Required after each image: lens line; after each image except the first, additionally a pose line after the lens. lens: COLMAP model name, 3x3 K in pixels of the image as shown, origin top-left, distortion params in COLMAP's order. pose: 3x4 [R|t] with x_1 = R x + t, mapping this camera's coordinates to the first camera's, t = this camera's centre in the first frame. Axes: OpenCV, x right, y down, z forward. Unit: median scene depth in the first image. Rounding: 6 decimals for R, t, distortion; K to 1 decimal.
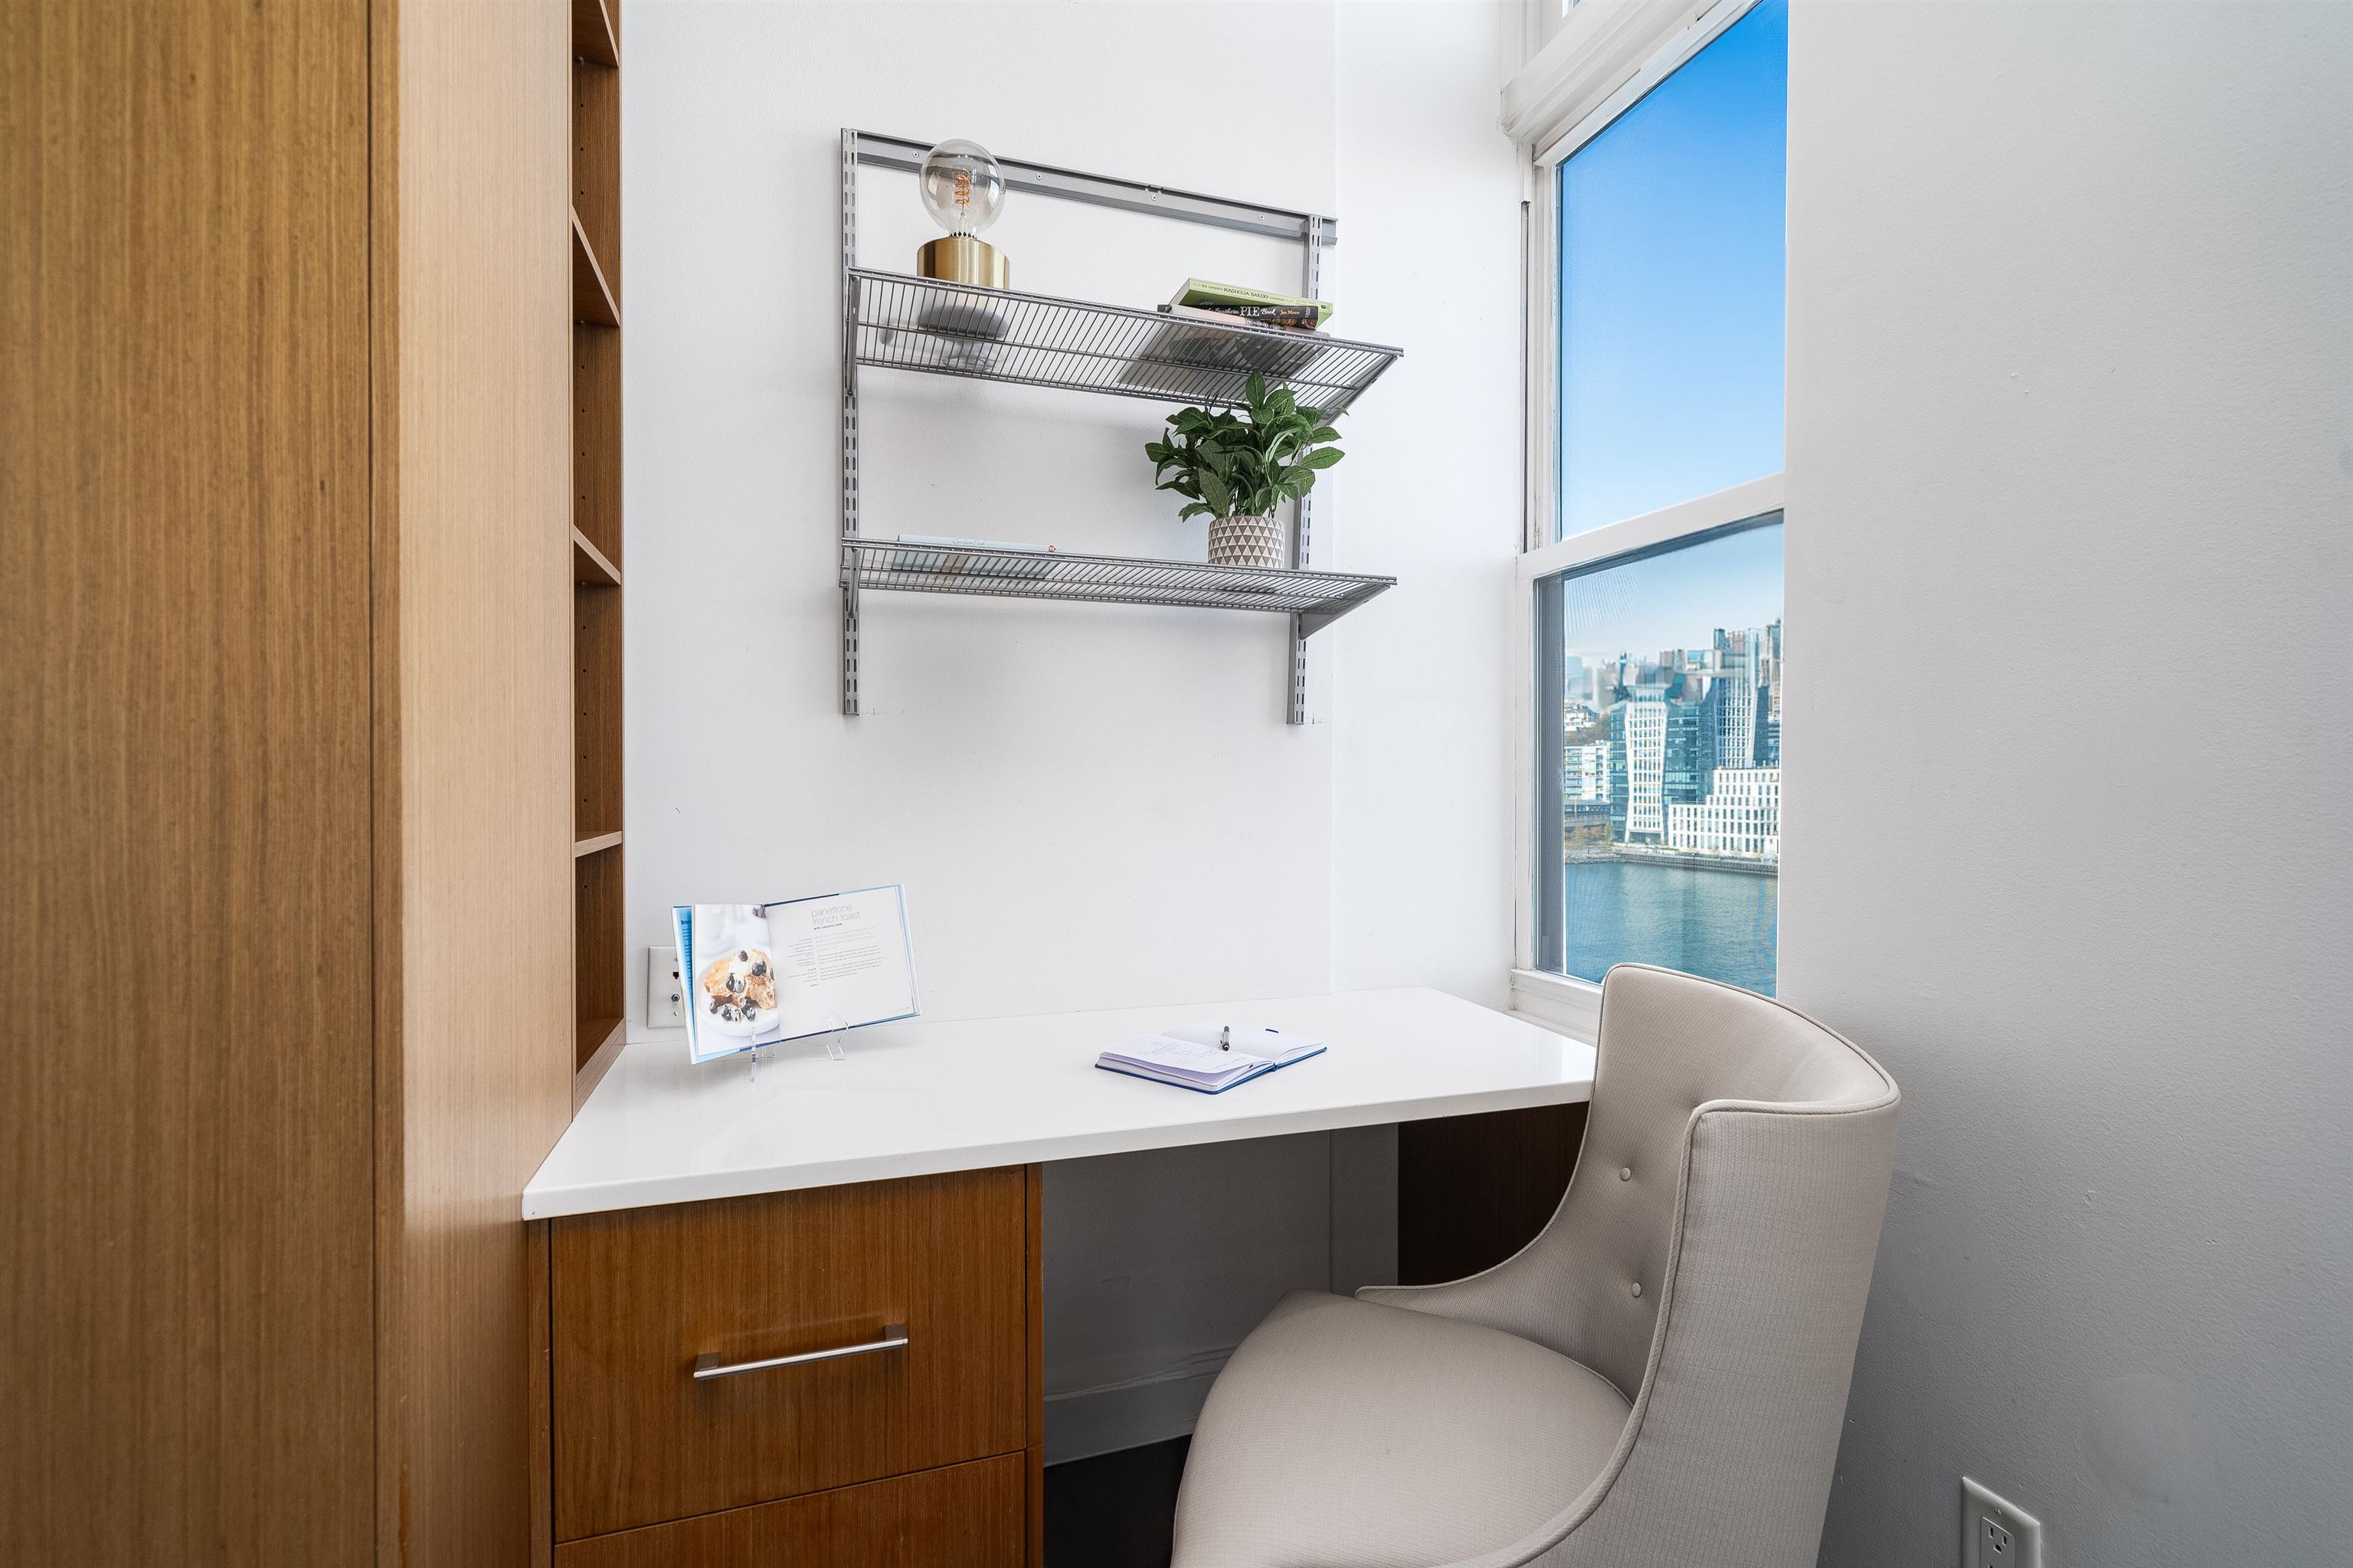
lens RADIAL K [[1079.2, 0, 1185.4], [0, 1079.2, 785.0], [0, 0, 1]] dist [0.007499, -0.002367]
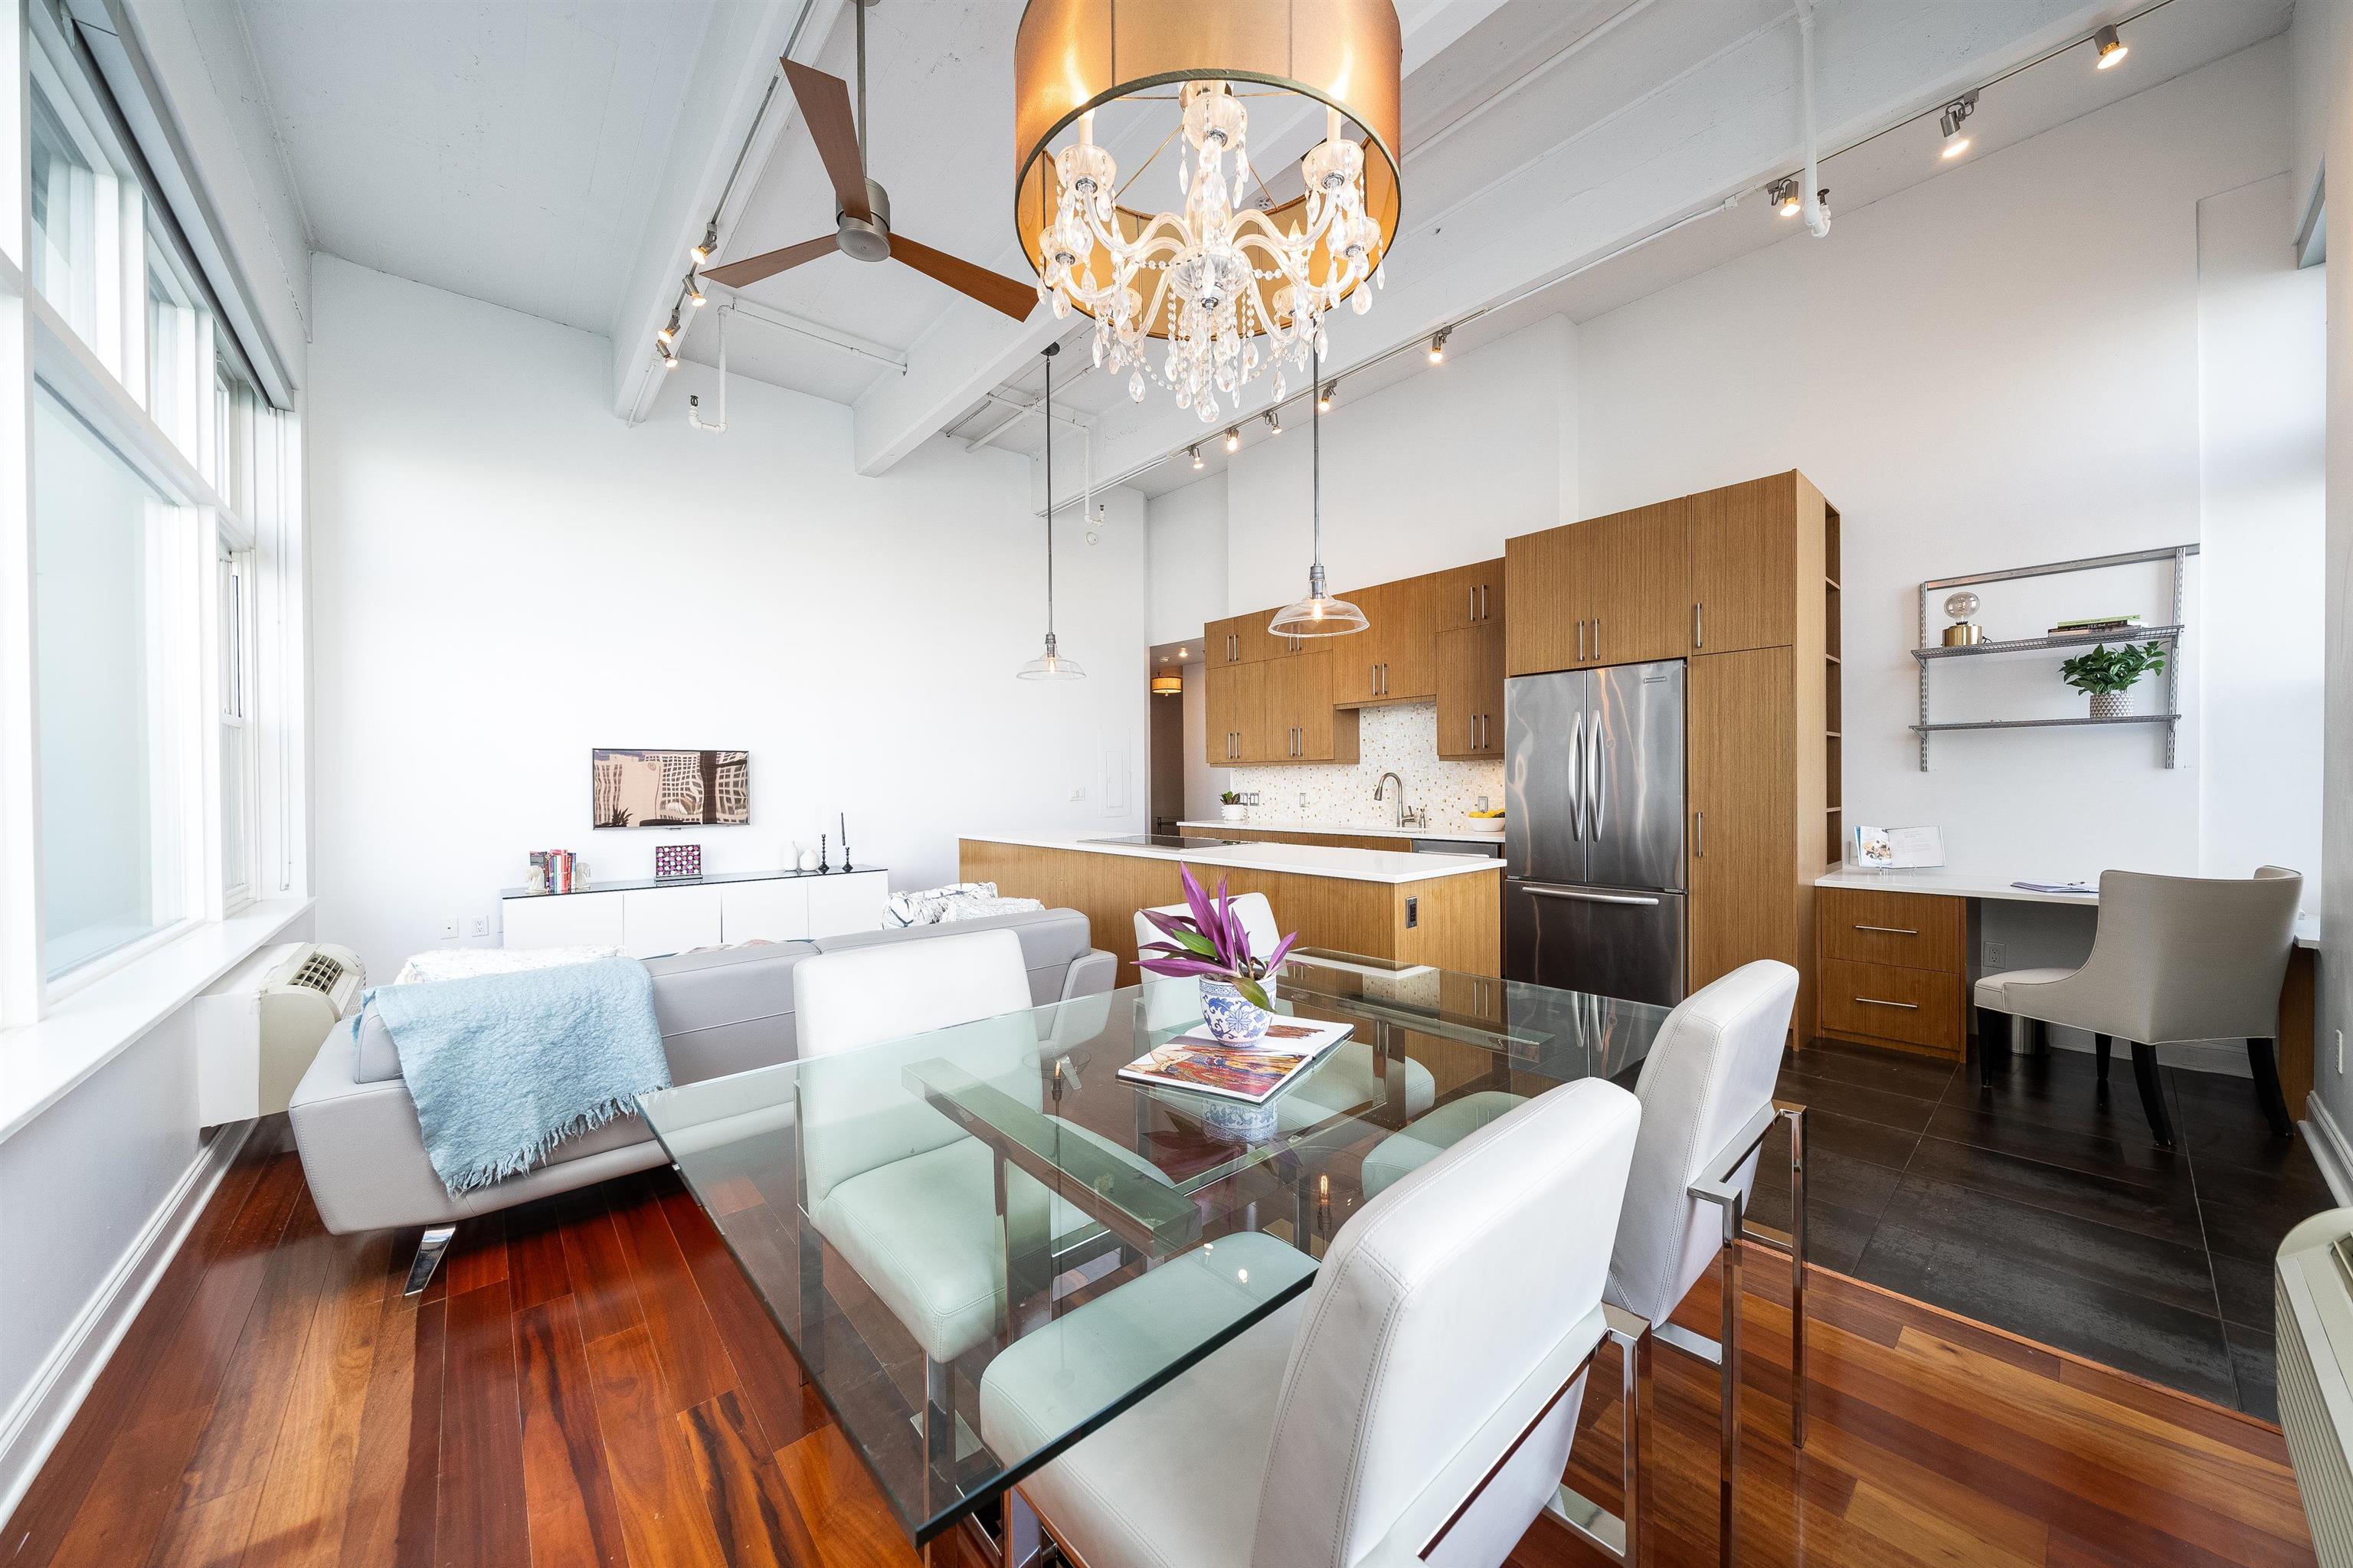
lens RADIAL K [[816.2, 0, 1181.2], [0, 816.2, 785.6], [0, 0, 1]] dist [-0.002613, -0.000024]
pose [[0.371617, -0.004536, -0.928375, 1.638917], [0.005410, 0.999982, -0.002720, -0.046714], [0.928370, -0.004012, 0.371635, -2.842465]]
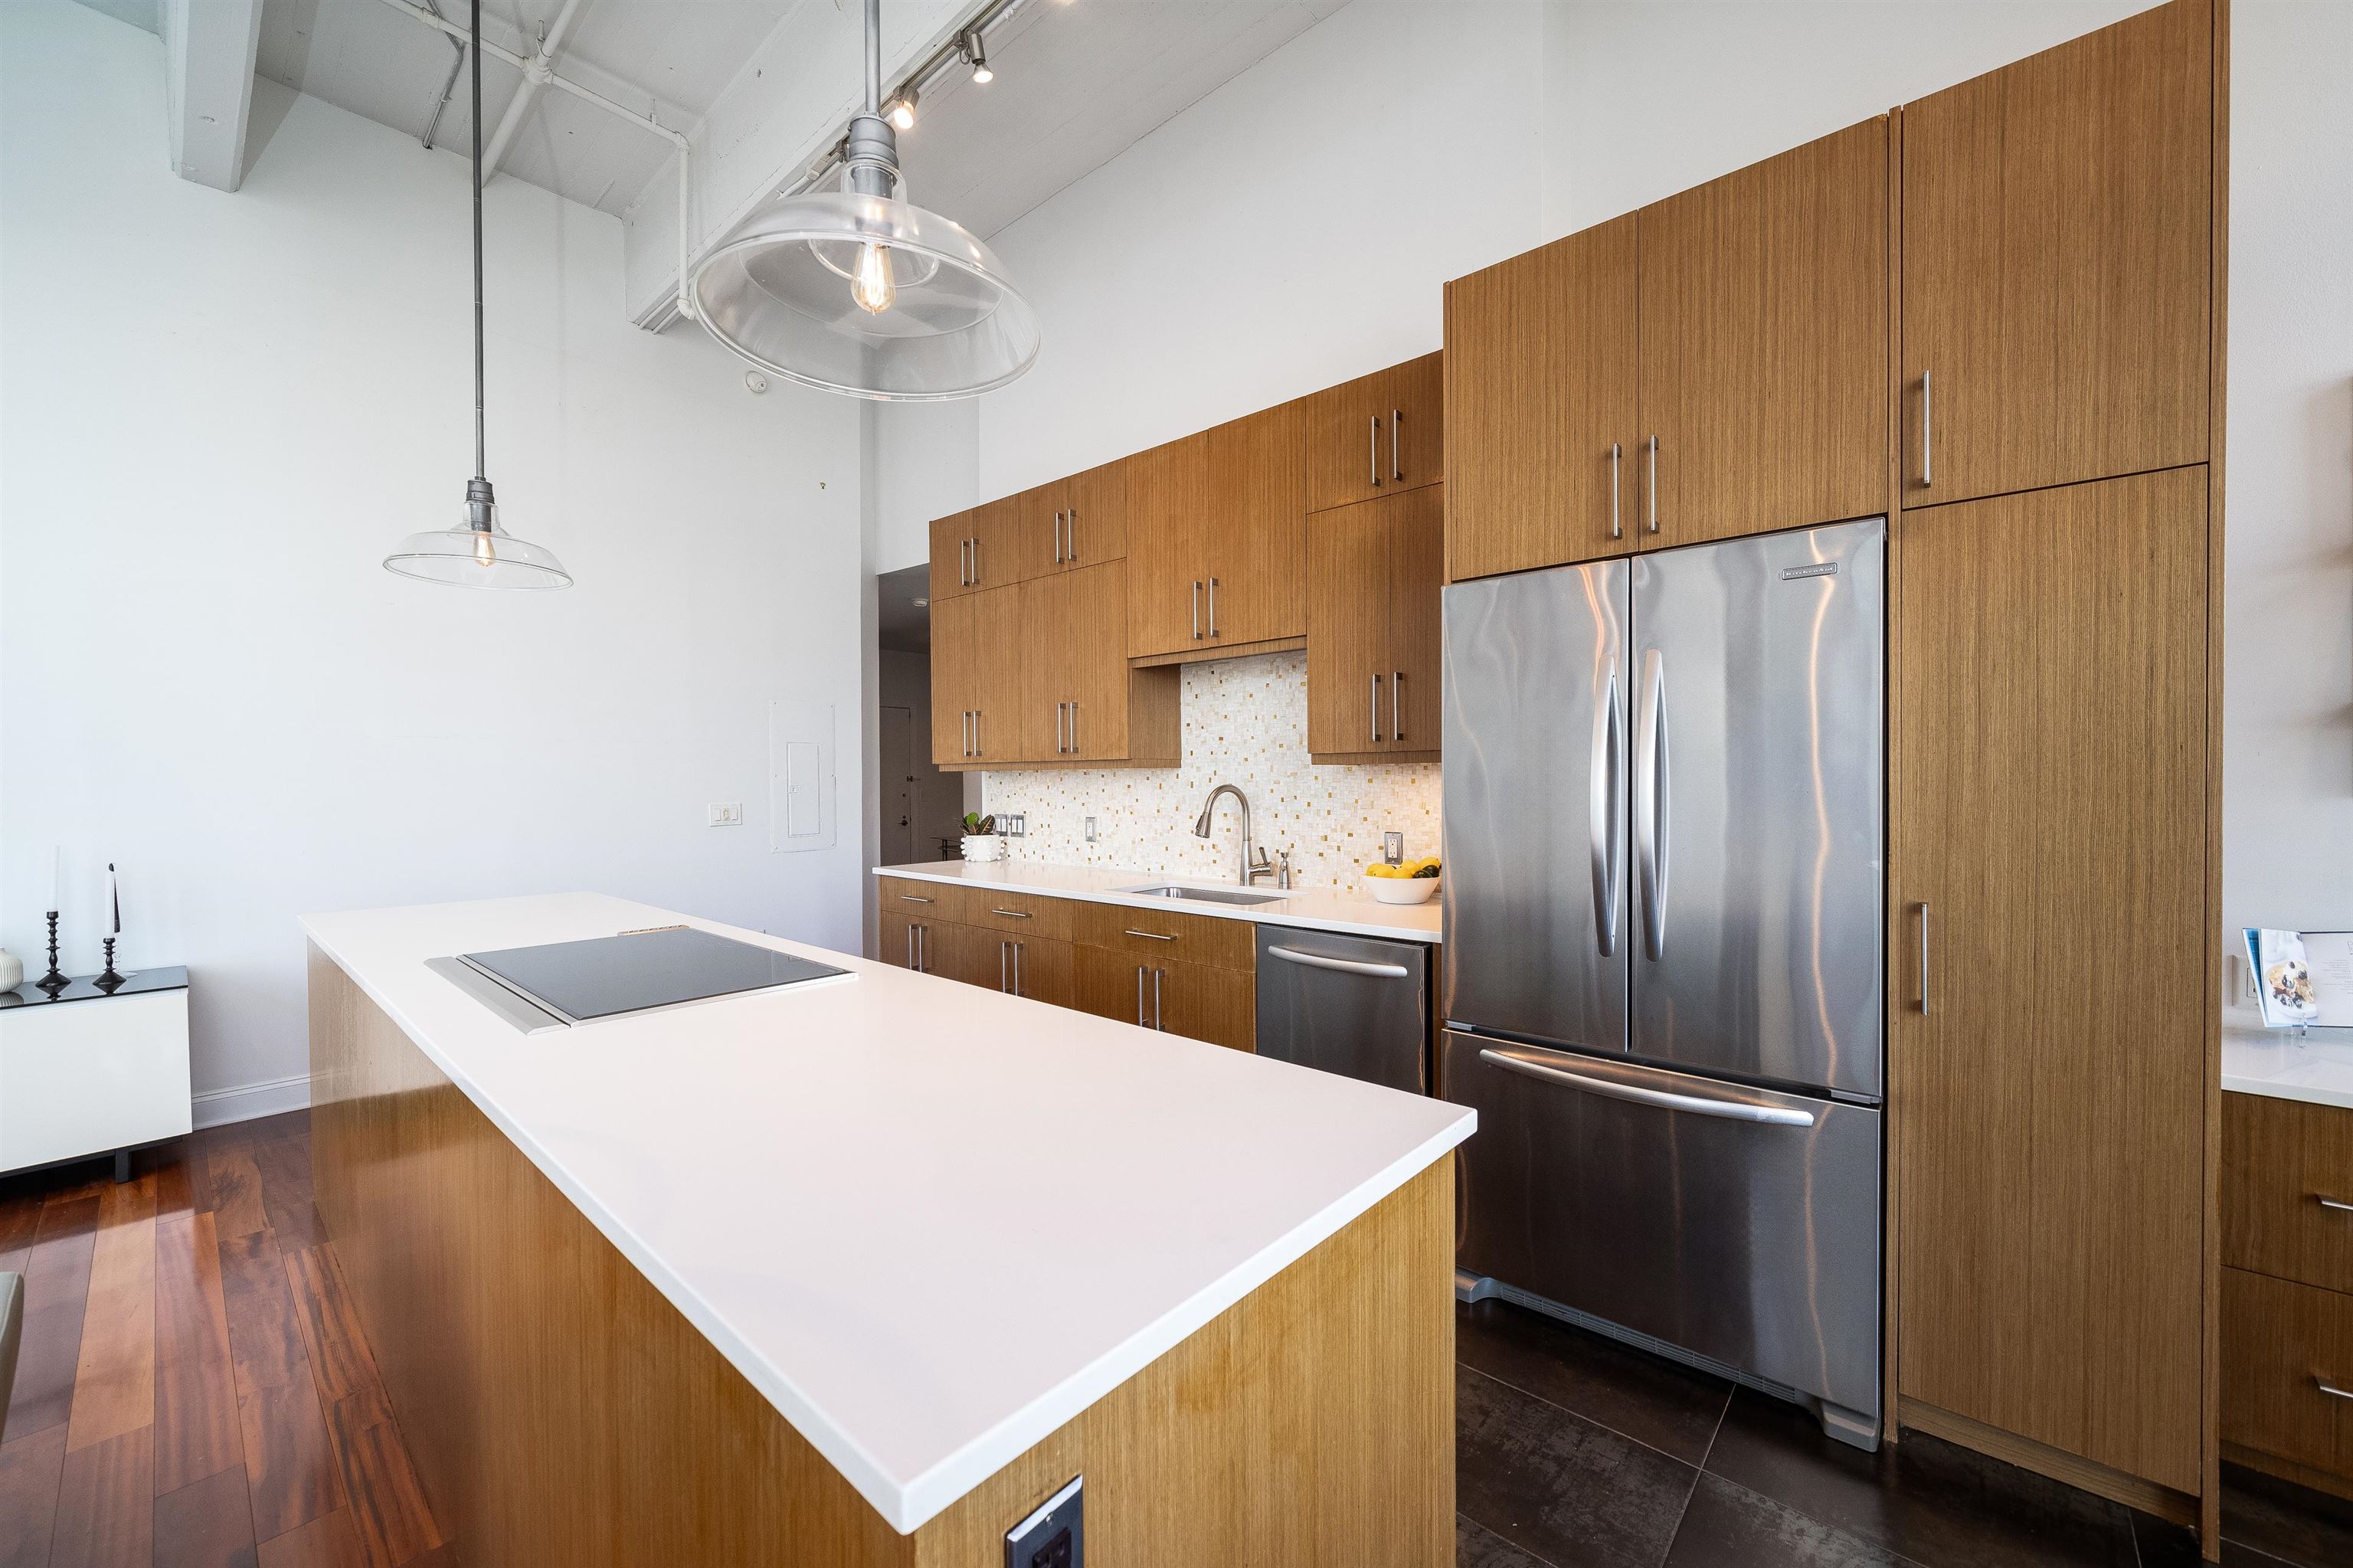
lens RADIAL K [[882.8, 0, 1186.6], [0, 882.8, 790.3], [0, 0, 1]] dist [-0.003896, -0.000355]
pose [[0.488867, 0.002681, -0.872354, -0.117198], [0.003305, 0.999982, 0.004925, -0.132850], [0.872352, -0.005291, 0.488849, -1.277468]]
